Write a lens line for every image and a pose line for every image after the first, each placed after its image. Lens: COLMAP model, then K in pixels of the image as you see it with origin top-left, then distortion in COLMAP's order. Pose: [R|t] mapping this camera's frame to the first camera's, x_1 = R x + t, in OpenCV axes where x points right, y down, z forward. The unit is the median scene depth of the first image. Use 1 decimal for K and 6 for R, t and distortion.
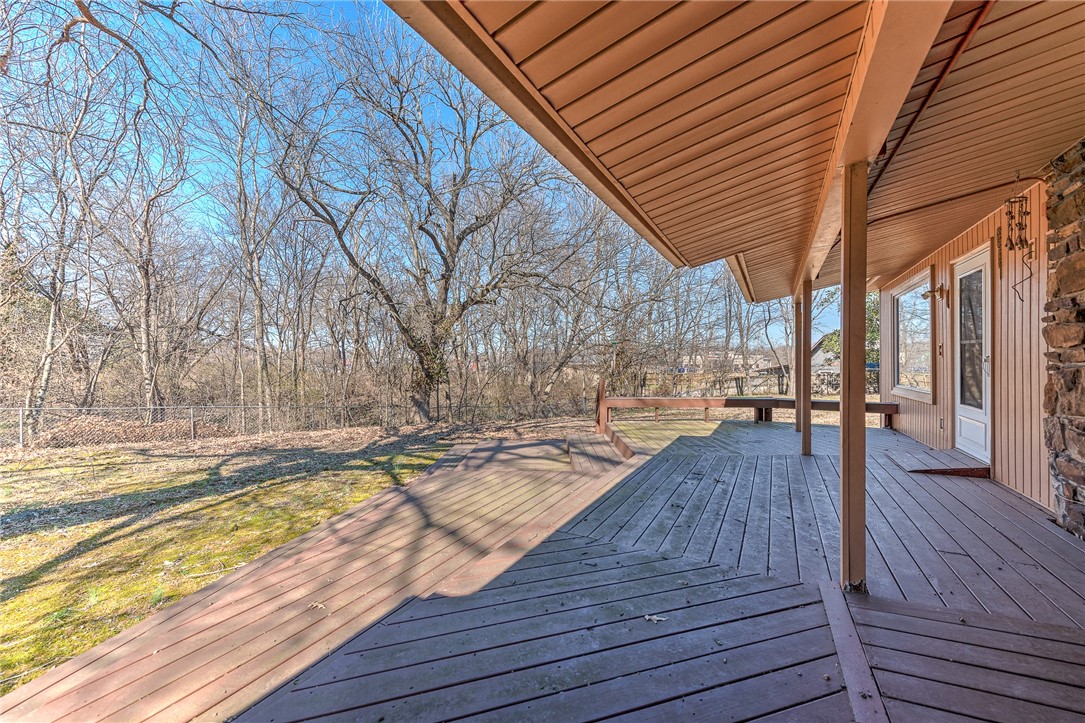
lens RADIAL K [[420.6, 0, 542.5], [0, 420.6, 361.5], [0, 0, 1]] dist [0.000129, -0.000009]
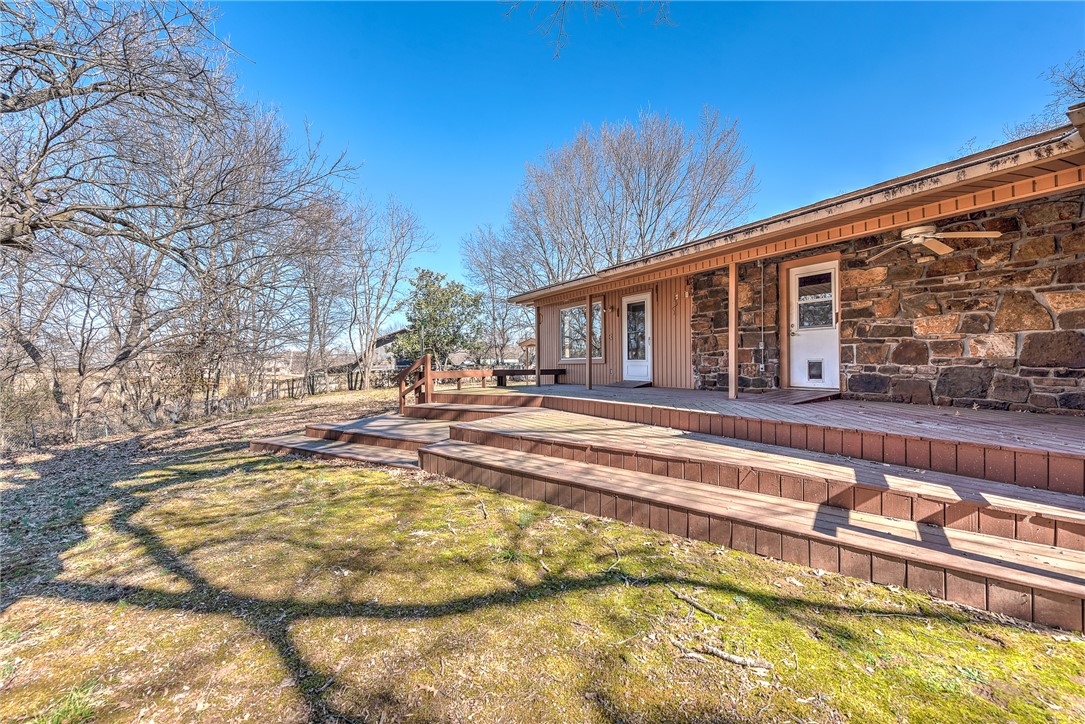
lens RADIAL K [[420.6, 0, 542.5], [0, 420.6, 362.0], [0, 0, 1]] dist [0.000129, -0.000009]
pose [[0.509010, -0.003622, 0.860753, -0.743873], [0.007992, 0.999968, -0.000518, 0.071145], [-0.860724, 0.007143, 0.509022, 0.166610]]
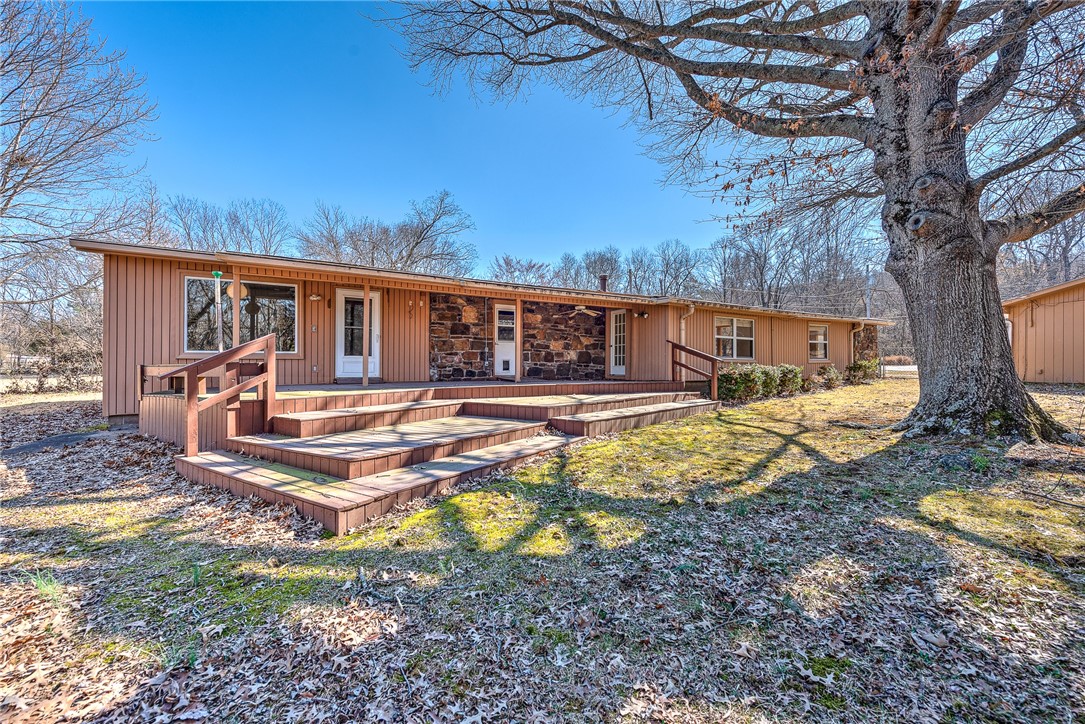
lens RADIAL K [[420.6, 0, 542.5], [0, 420.6, 362.0], [0, 0, 1]] dist [0.000129, -0.000009]
pose [[-0.815587, -0.002147, 0.578630, -0.688409], [-0.007604, 0.999947, -0.007008, 0.091434], [-0.578584, -0.010115, -0.815560, 1.392036]]
